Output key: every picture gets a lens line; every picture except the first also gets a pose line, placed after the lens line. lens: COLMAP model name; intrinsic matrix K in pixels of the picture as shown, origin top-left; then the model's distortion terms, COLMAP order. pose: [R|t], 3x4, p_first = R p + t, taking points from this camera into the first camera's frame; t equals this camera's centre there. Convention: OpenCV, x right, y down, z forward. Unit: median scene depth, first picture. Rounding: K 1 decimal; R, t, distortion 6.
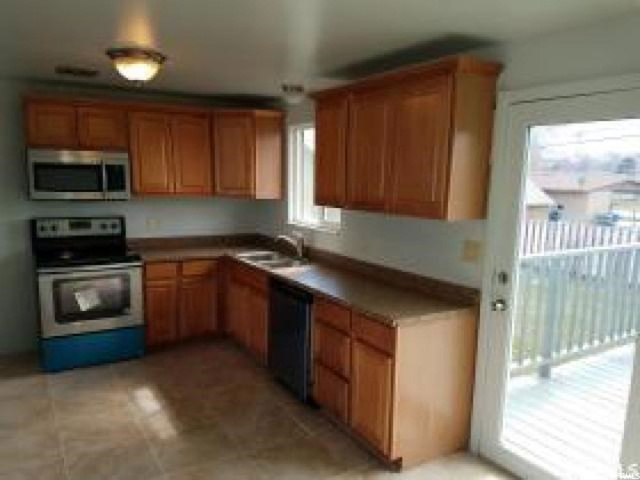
lens RADIAL K [[496.5, 0, 320.5], [0, 496.5, 259.1], [0, 0, 1]] dist [0.092528, -0.152318]
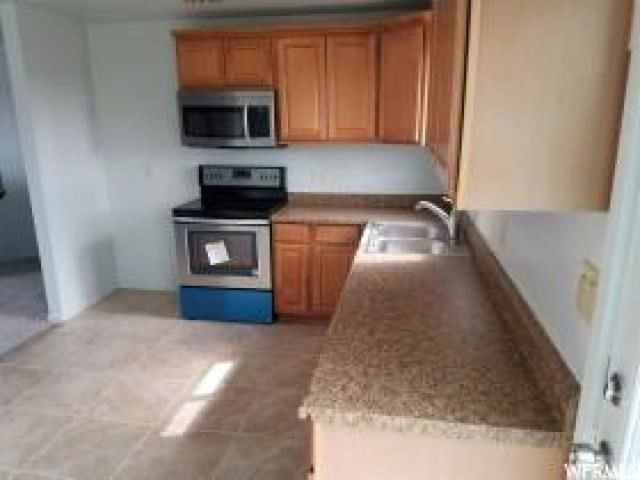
lens RADIAL K [[496.5, 0, 304.9], [0, 496.5, 265.1], [0, 0, 1]] dist [0.092528, -0.152318]
pose [[0.730749, 0.165532, -0.662272, 0.269065], [-0.088748, 0.984958, 0.148261, -0.050473], [0.676852, -0.049567, 0.734448, 0.394363]]
